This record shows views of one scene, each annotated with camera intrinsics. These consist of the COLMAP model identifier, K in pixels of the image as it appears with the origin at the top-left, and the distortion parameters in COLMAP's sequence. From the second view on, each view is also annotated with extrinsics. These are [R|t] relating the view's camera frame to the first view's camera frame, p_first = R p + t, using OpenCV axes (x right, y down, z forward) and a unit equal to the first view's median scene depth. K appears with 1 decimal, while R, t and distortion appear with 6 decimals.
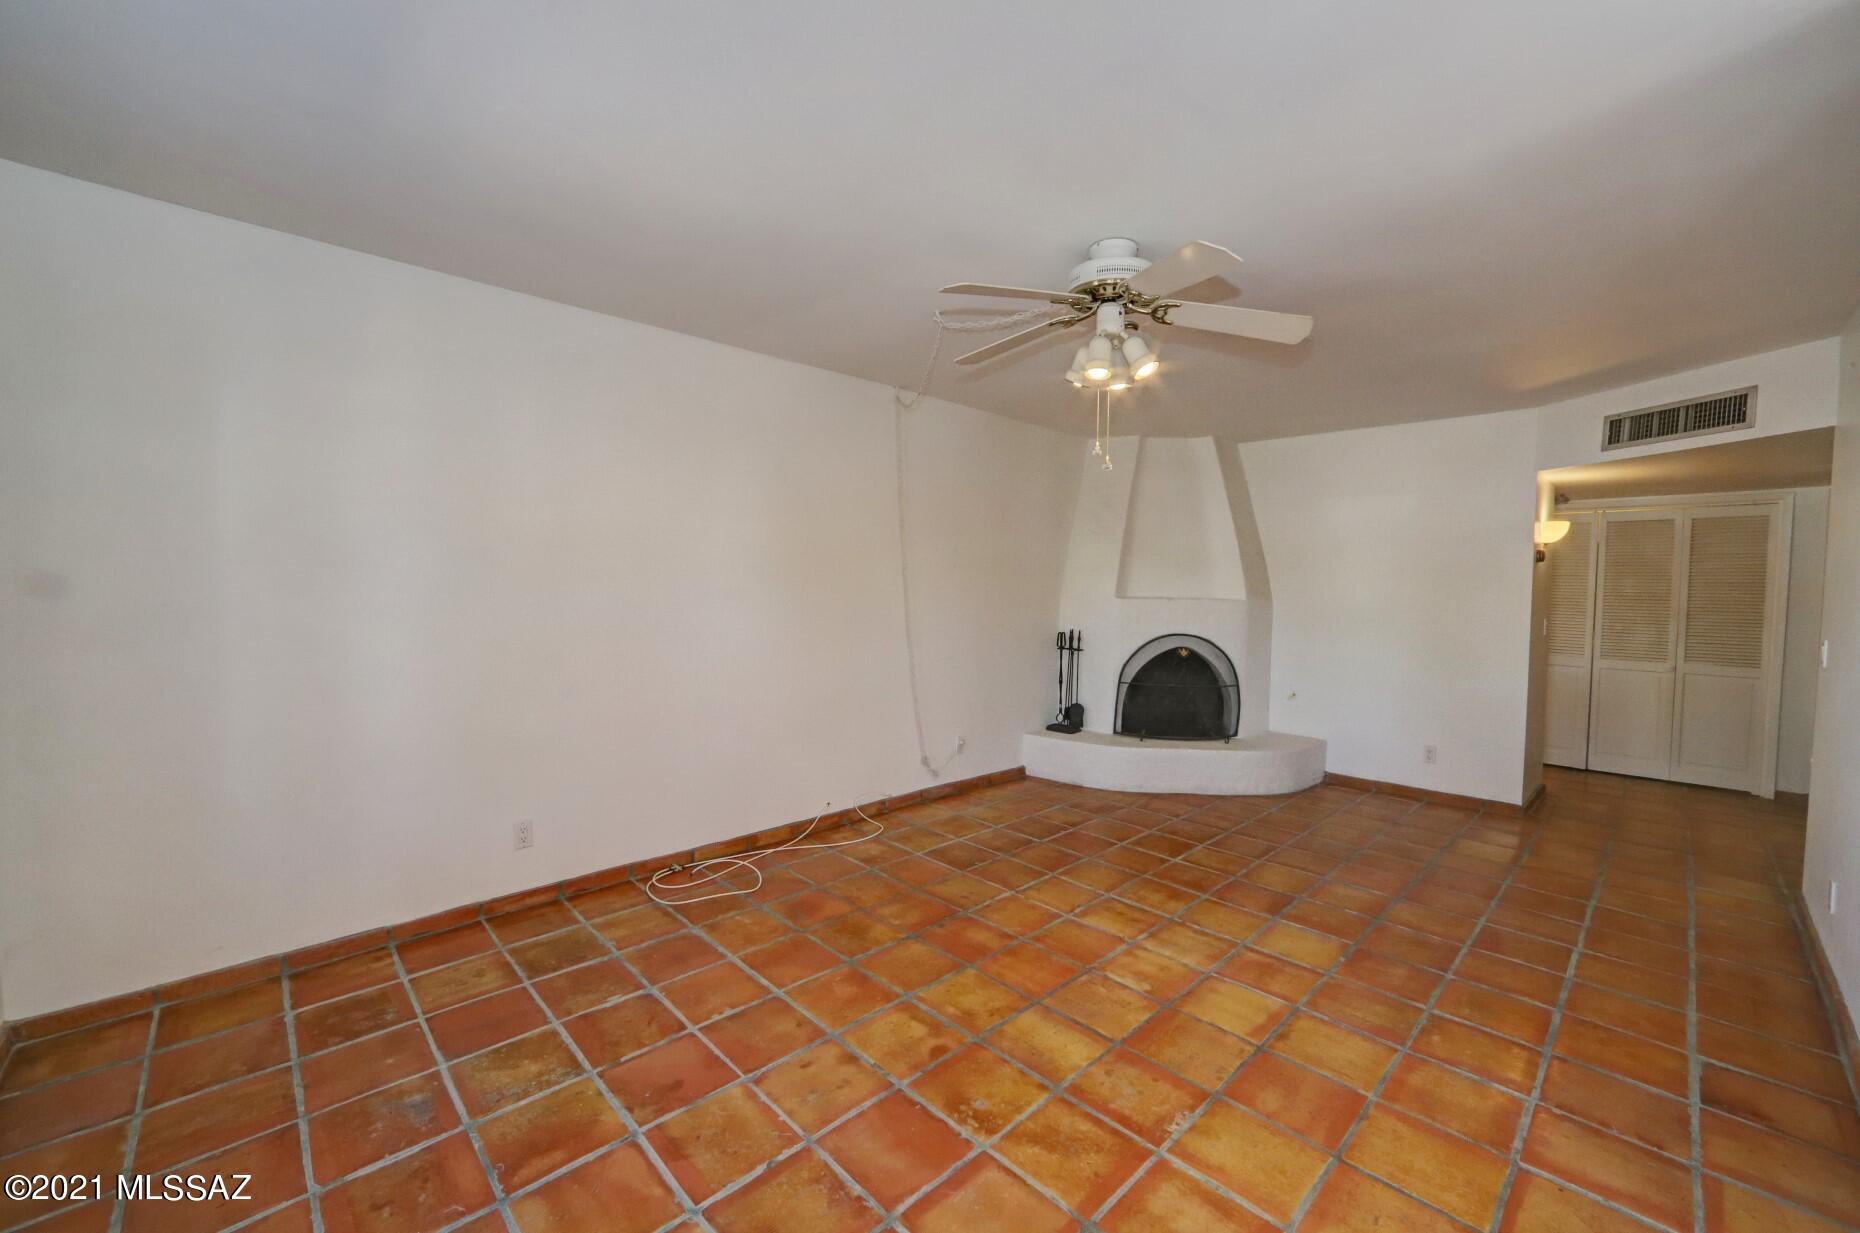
lens RADIAL K [[742.7, 0, 930.6], [0, 742.7, 617.8], [0, 0, 1]] dist [-0.032768, 0.012347]
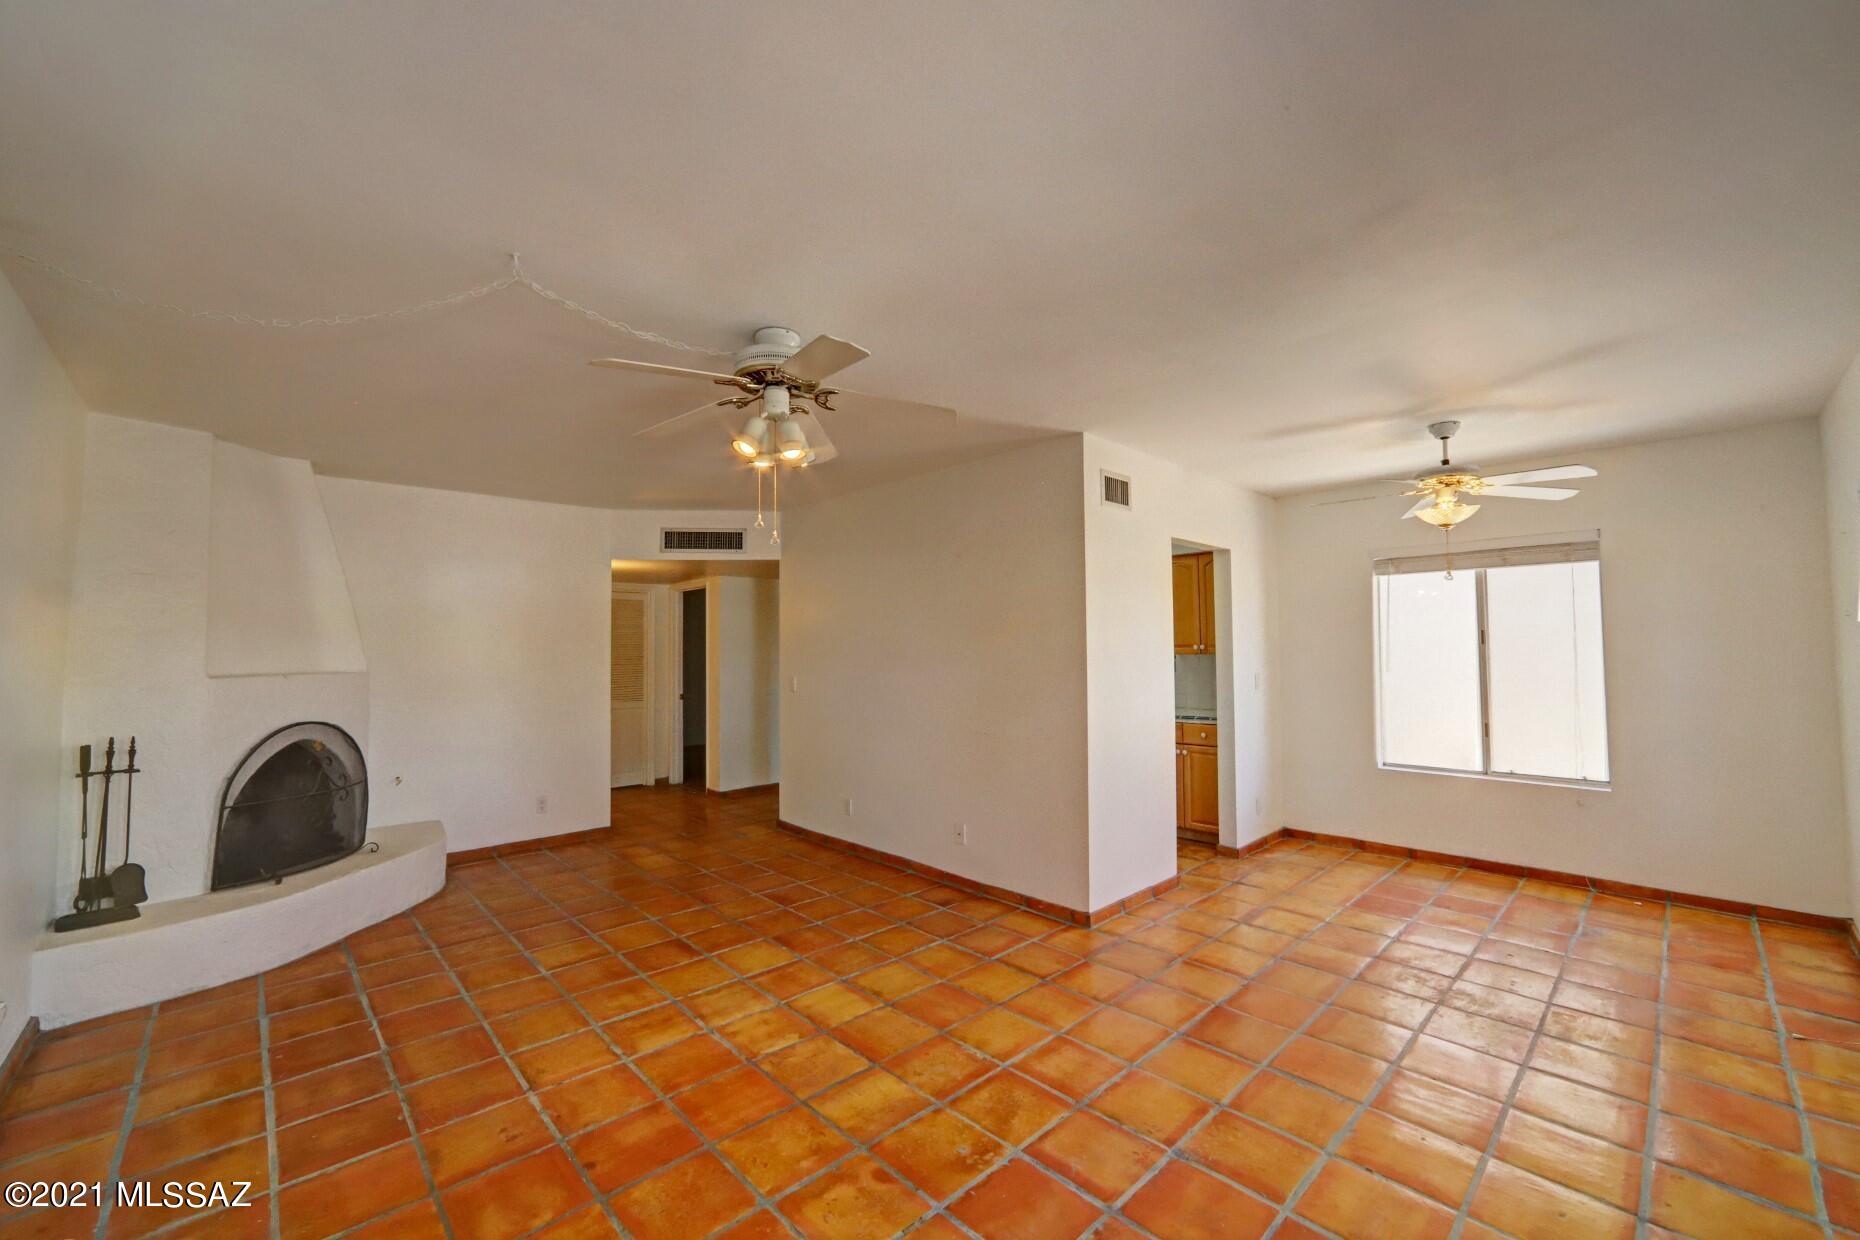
lens RADIAL K [[742.7, 0, 914.0], [0, 742.7, 615.8], [0, 0, 1]] dist [-0.032768, 0.012347]
pose [[0.021502, 0.027949, 0.999378, -0.692324], [0.055441, 0.998038, -0.029104, -0.053323], [-0.998230, 0.056033, 0.019910, 0.691190]]
